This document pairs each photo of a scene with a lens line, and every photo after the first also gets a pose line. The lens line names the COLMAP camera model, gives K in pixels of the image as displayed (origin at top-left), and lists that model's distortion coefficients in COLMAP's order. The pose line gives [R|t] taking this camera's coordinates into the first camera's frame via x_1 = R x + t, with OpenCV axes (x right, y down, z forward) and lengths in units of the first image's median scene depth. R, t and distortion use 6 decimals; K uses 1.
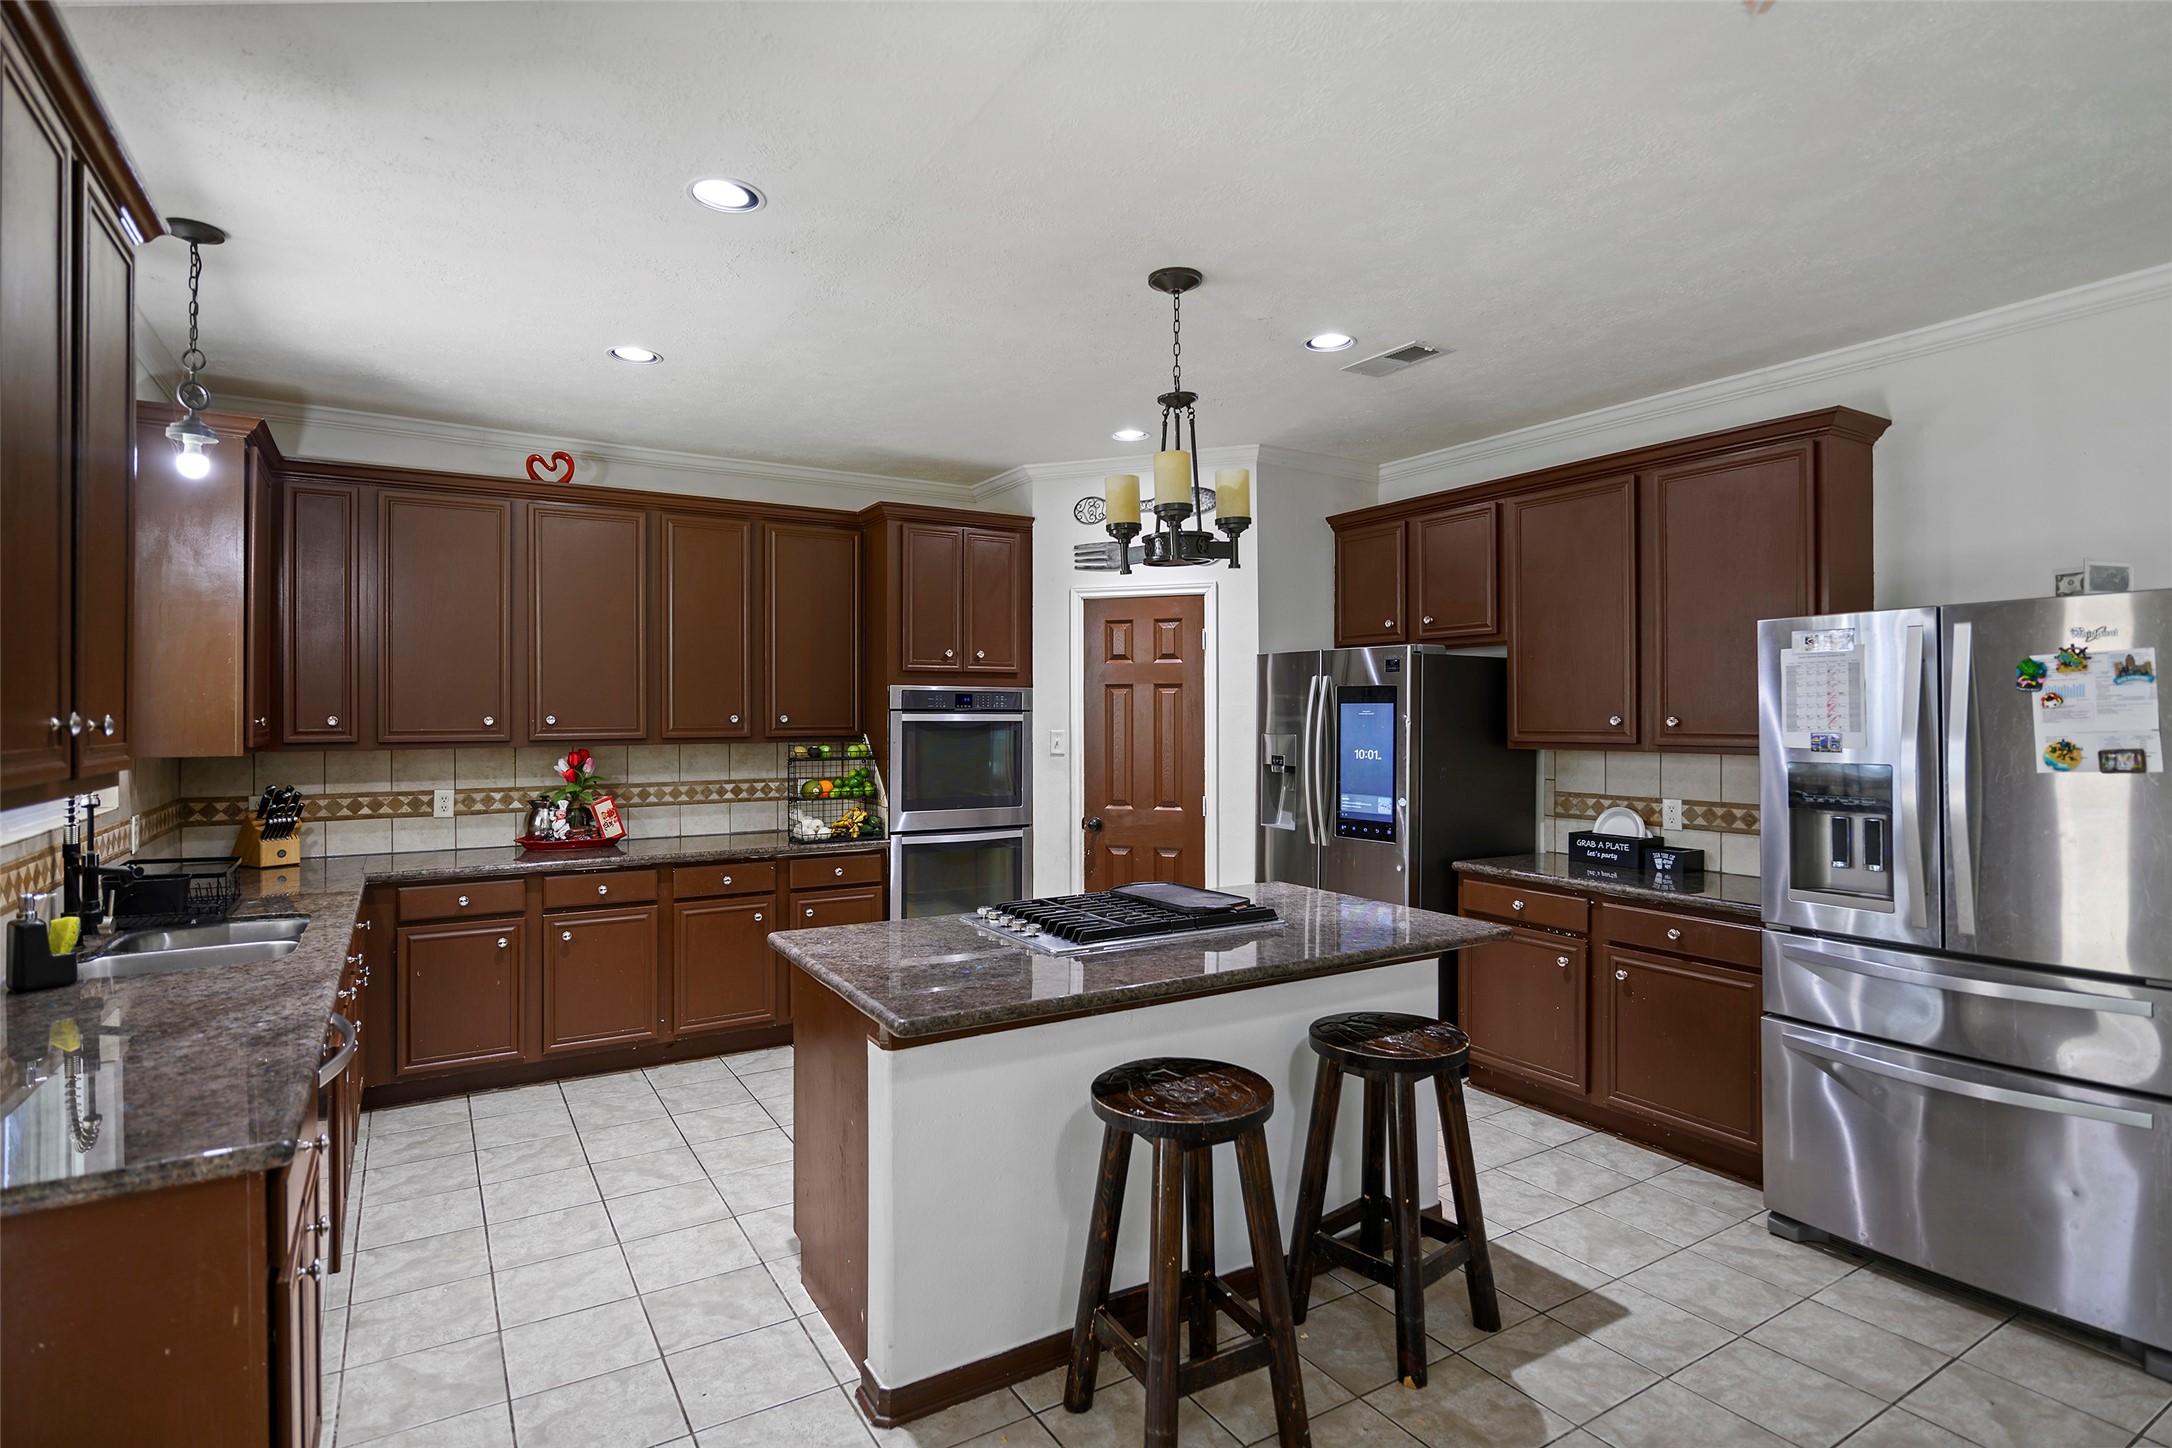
lens RADIAL K [[1090.1, 0, 1079.5], [0, 1090.1, 715.5], [0, 0, 1]] dist [-0.005109, -0.001570]
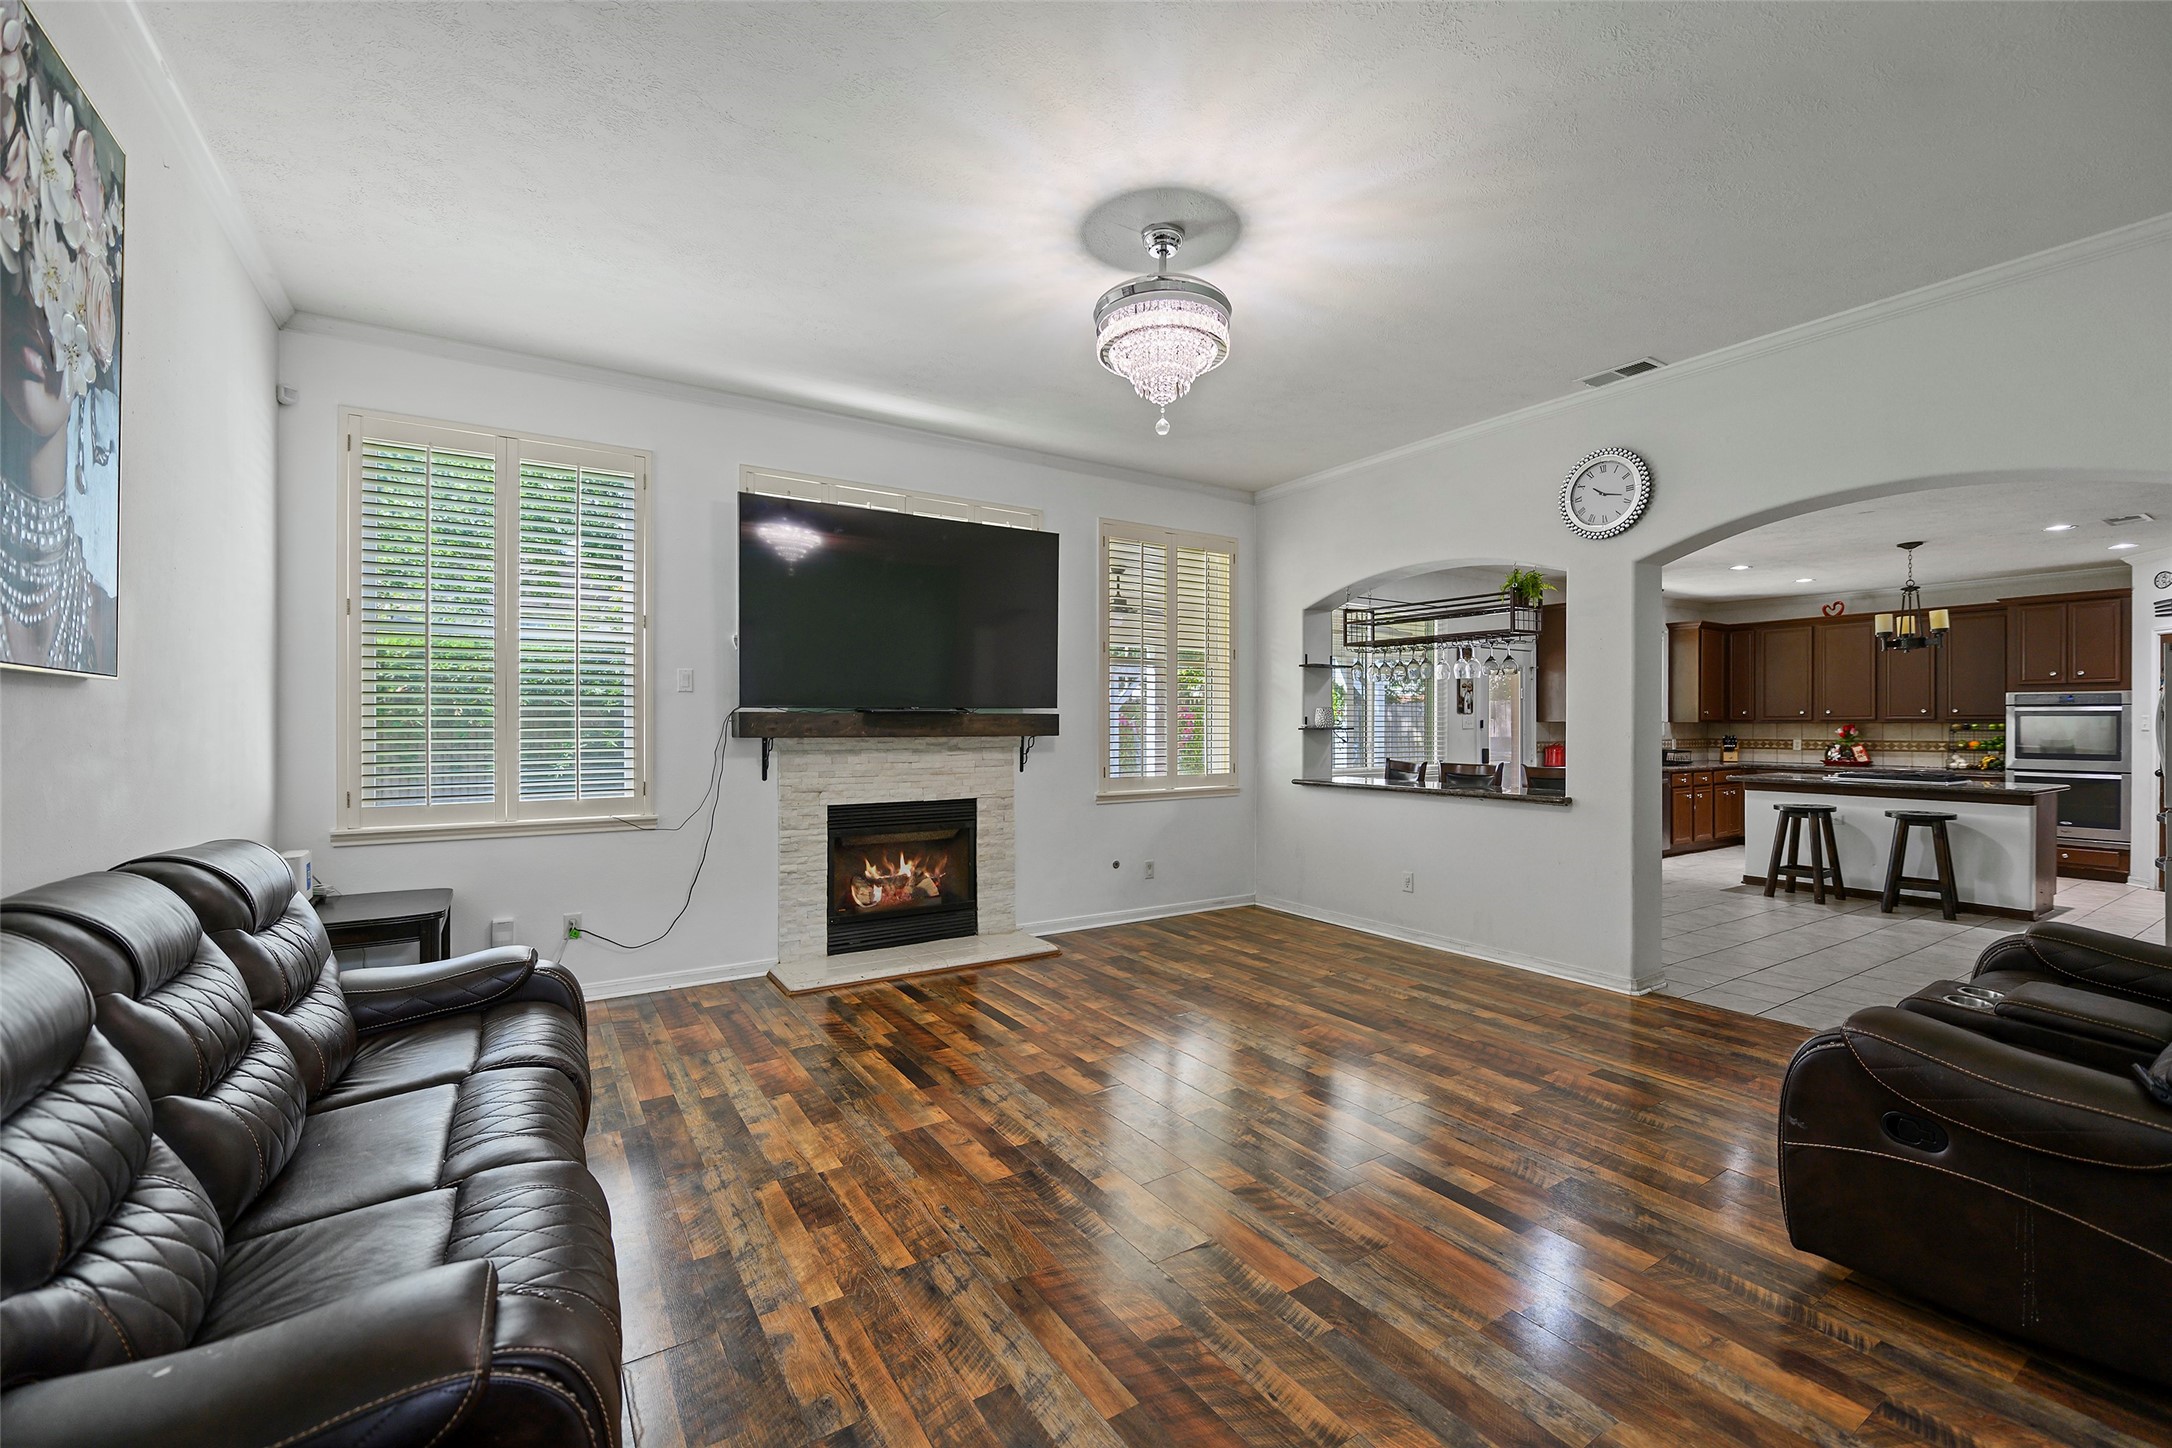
lens RADIAL K [[887.4, 0, 1103.6], [0, 887.4, 721.4], [0, 0, 1]] dist [-0.002362, 0.000449]
pose [[0.032846, -0.001223, -0.999460, 1.435509], [-0.003167, 0.999994, -0.001328, 0.032790], [0.999455, 0.003209, 0.032842, -0.698497]]
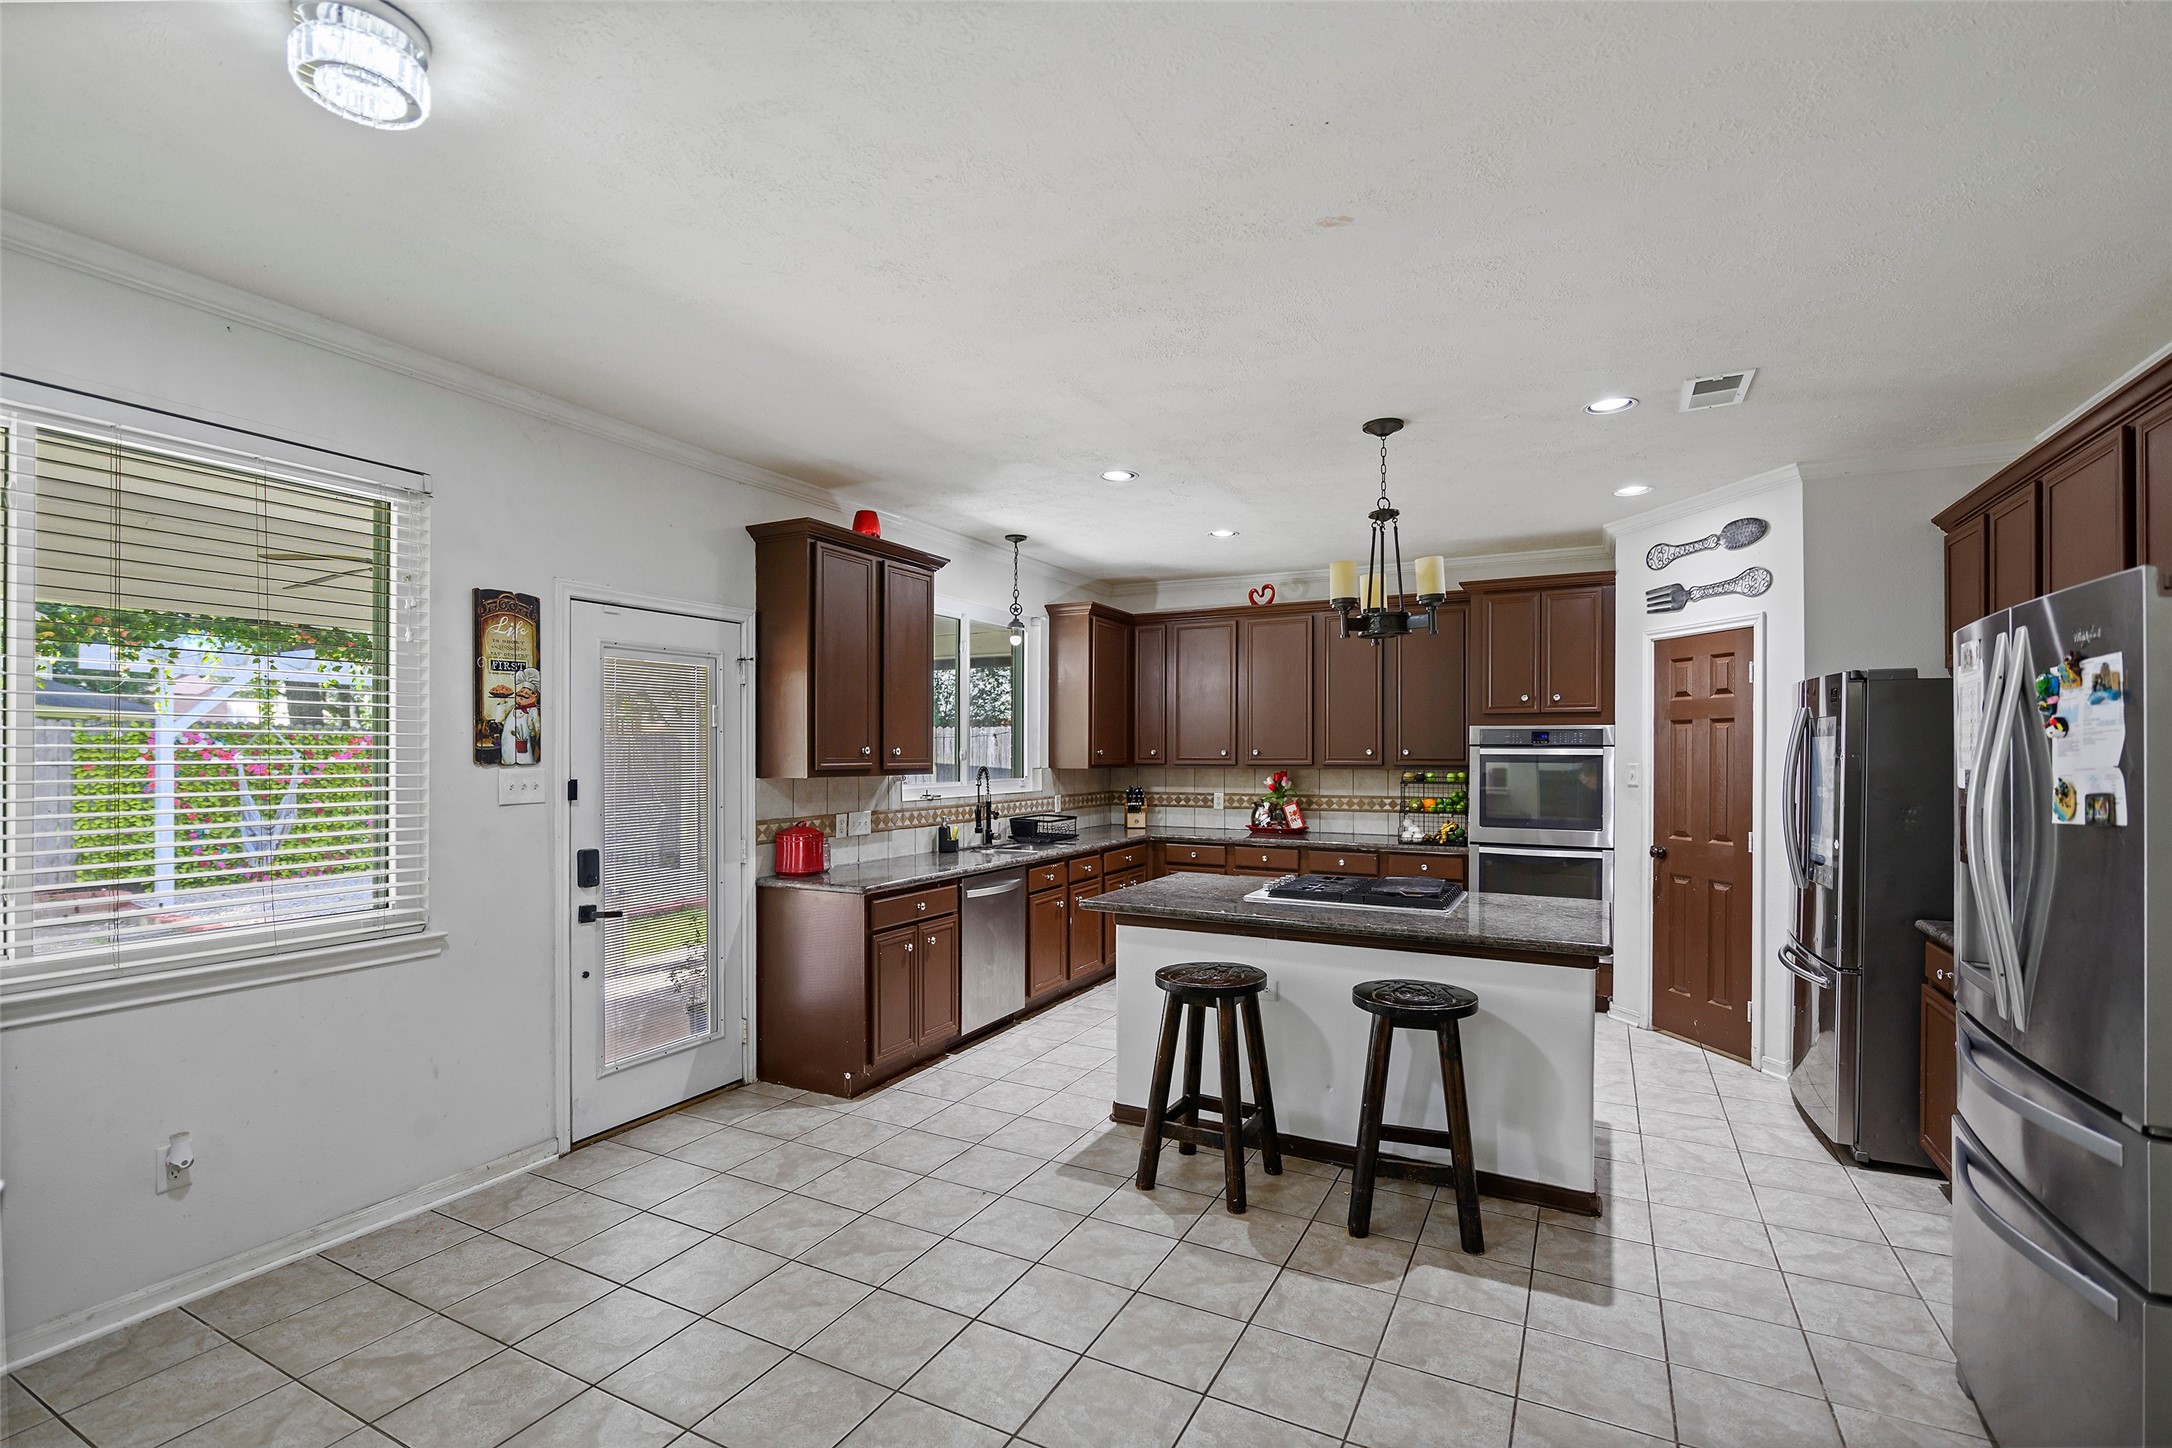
lens RADIAL K [[965.4, 0, 1083.3], [0, 965.4, 757.7], [0, 0, 1]] dist [-0.002769, -0.000762]
pose [[0.512769, 0.007009, -0.858498, 0.595980], [-0.001949, 0.999974, 0.007000, 0.002471], [0.858524, -0.001916, 0.512769, 0.041389]]
